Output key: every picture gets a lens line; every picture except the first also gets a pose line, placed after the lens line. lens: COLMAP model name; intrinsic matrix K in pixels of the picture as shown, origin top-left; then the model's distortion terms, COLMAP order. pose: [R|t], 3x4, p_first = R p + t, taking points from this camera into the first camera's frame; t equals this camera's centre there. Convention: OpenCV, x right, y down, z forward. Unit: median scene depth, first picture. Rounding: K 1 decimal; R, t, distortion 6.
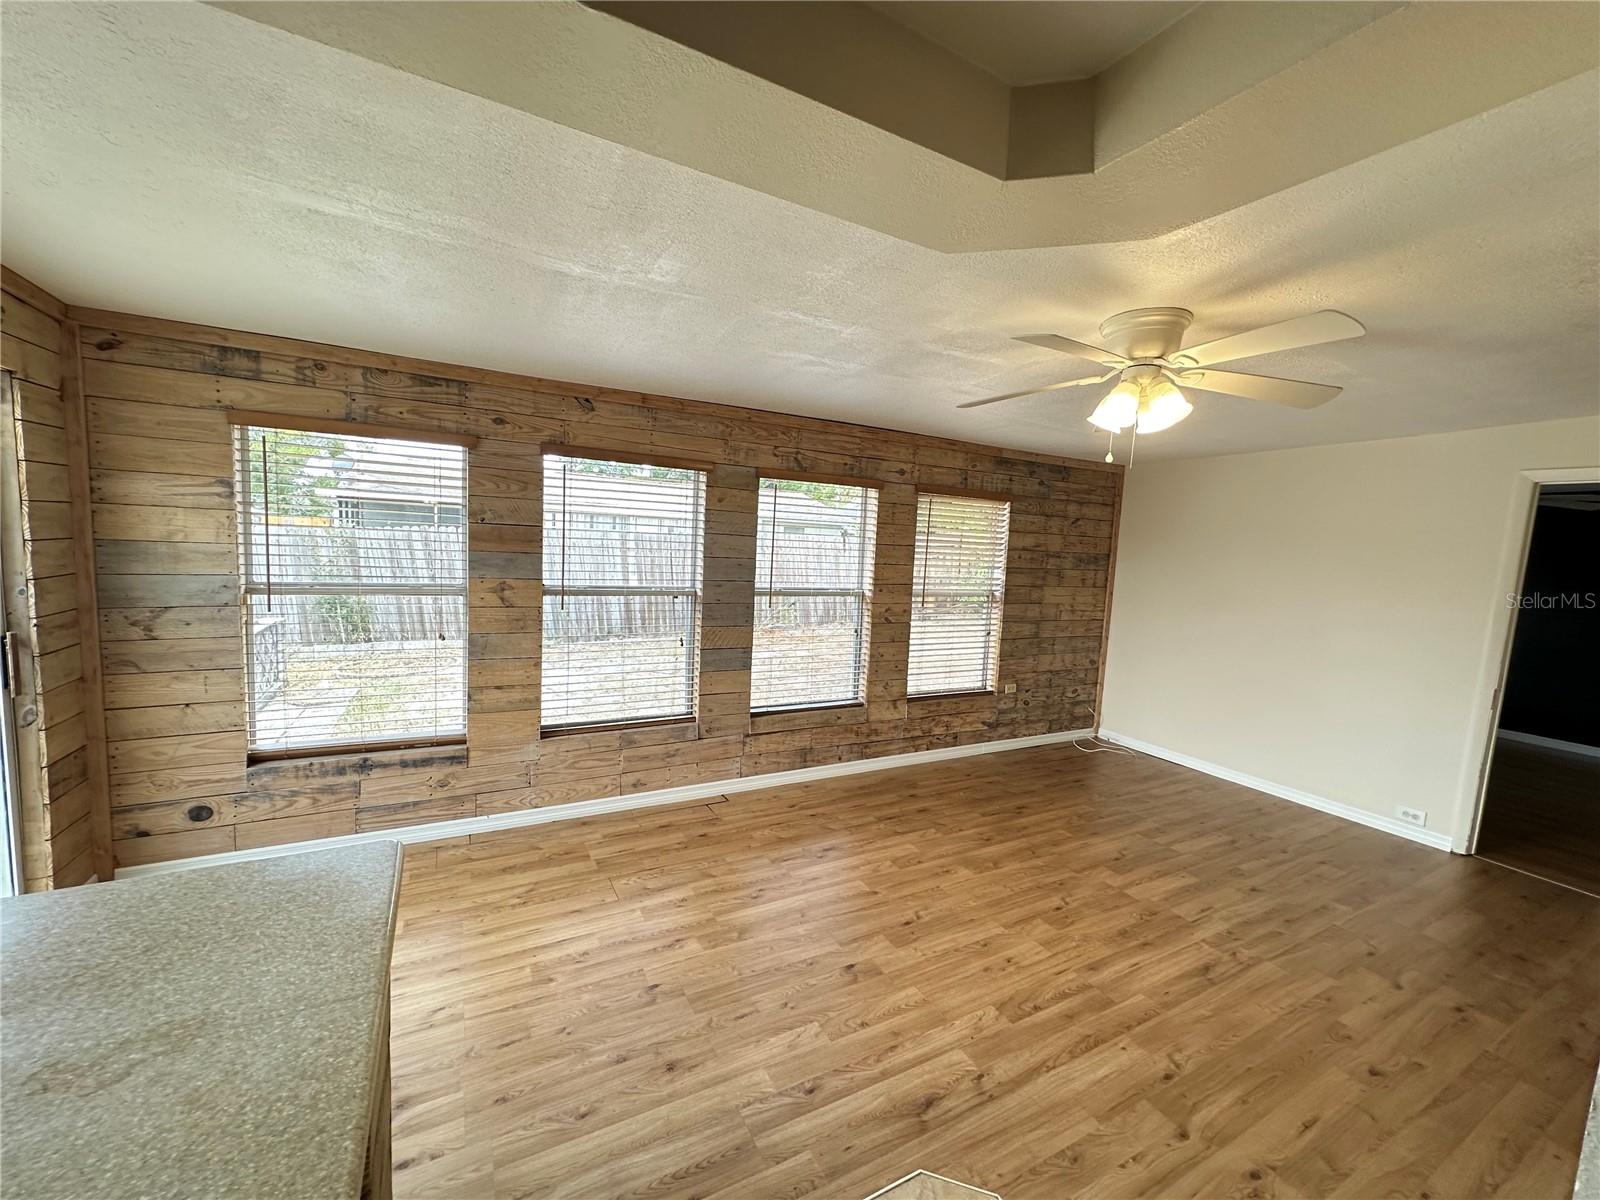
lens RADIAL K [[639.6, 0, 798.4], [0, 639.6, 601.6], [0, 0, 1]] dist [-0.003993, 0.001142]
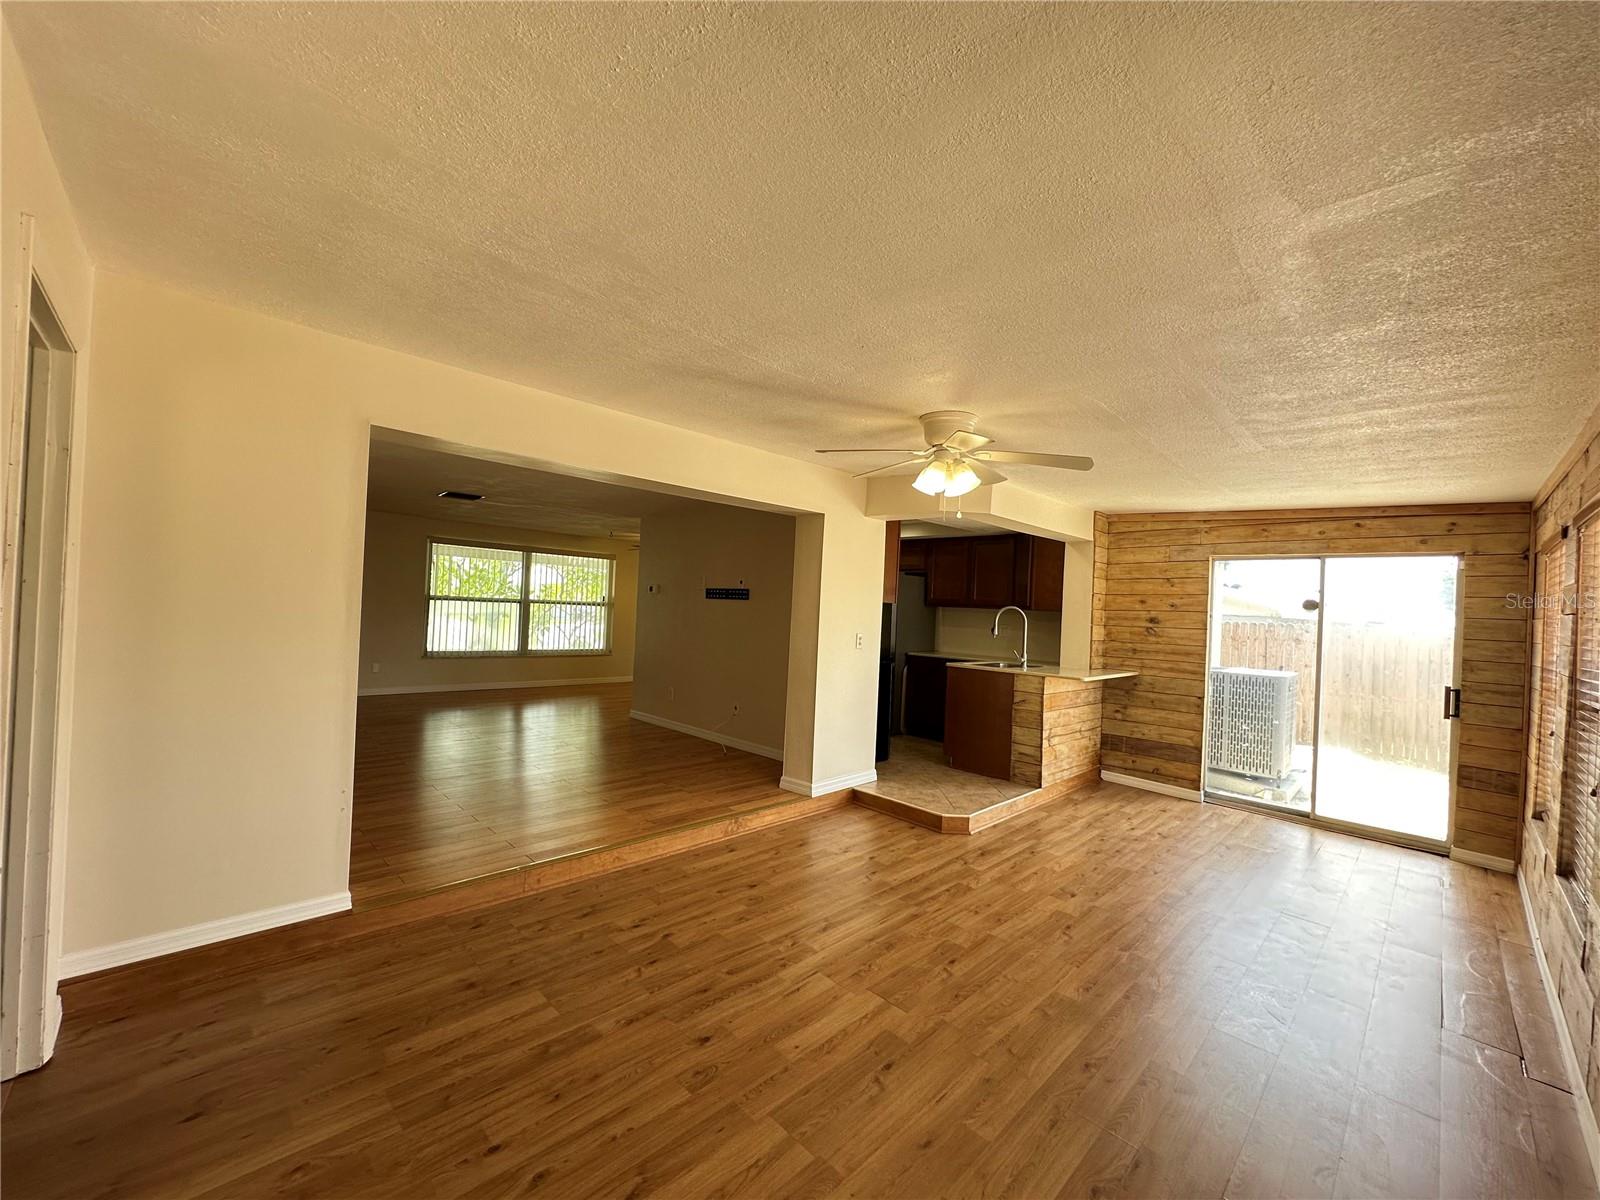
lens RADIAL K [[639.6, 0, 801.8], [0, 639.6, 603.6], [0, 0, 1]] dist [-0.003993, 0.001142]
pose [[-0.954438, -0.098994, -0.281509, 0.769478], [-0.126511, 0.988630, 0.081272, -0.068243], [0.270263, 0.113183, -0.956111, 1.466124]]
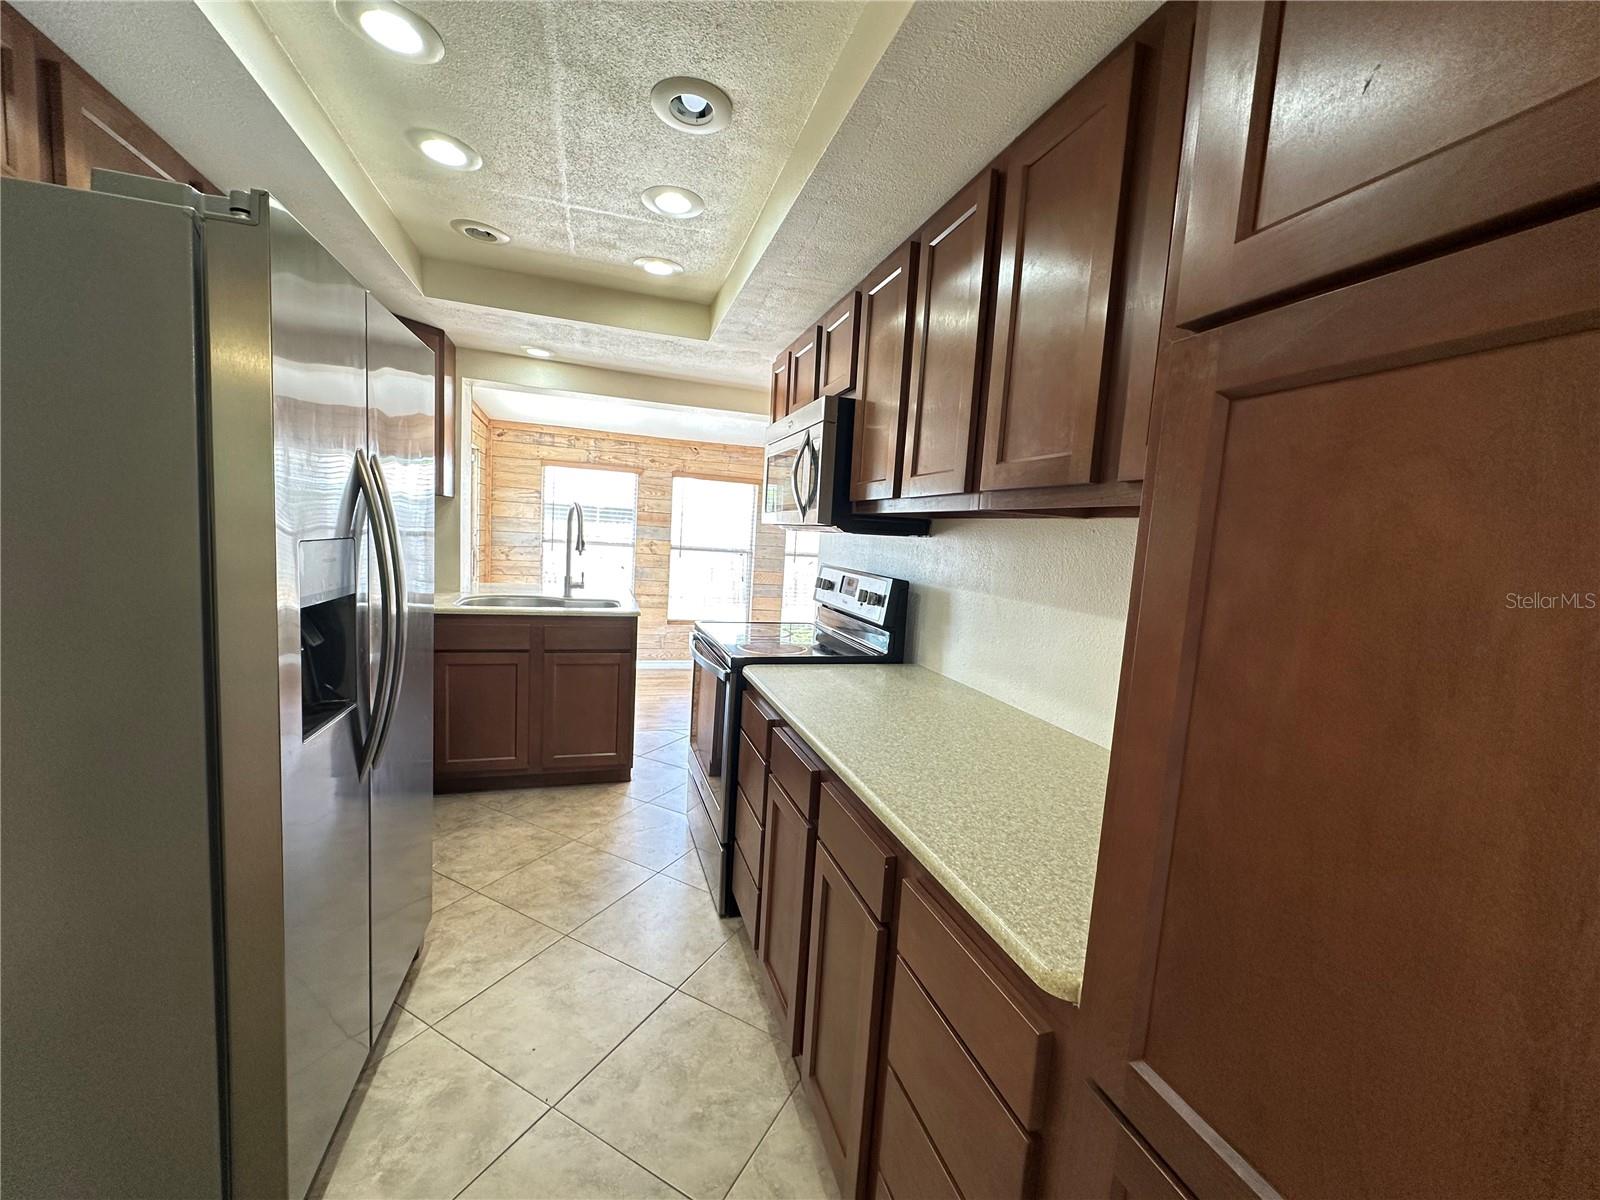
lens RADIAL K [[639.6, 0, 800.2], [0, 639.6, 603.4], [0, 0, 1]] dist [-0.003993, 0.001142]
pose [[0.981881, 0.029253, -0.187225, 0.347779], [-0.031100, 0.999492, -0.006936, 0.152313], [0.186927, 0.012633, 0.982293, -0.814706]]
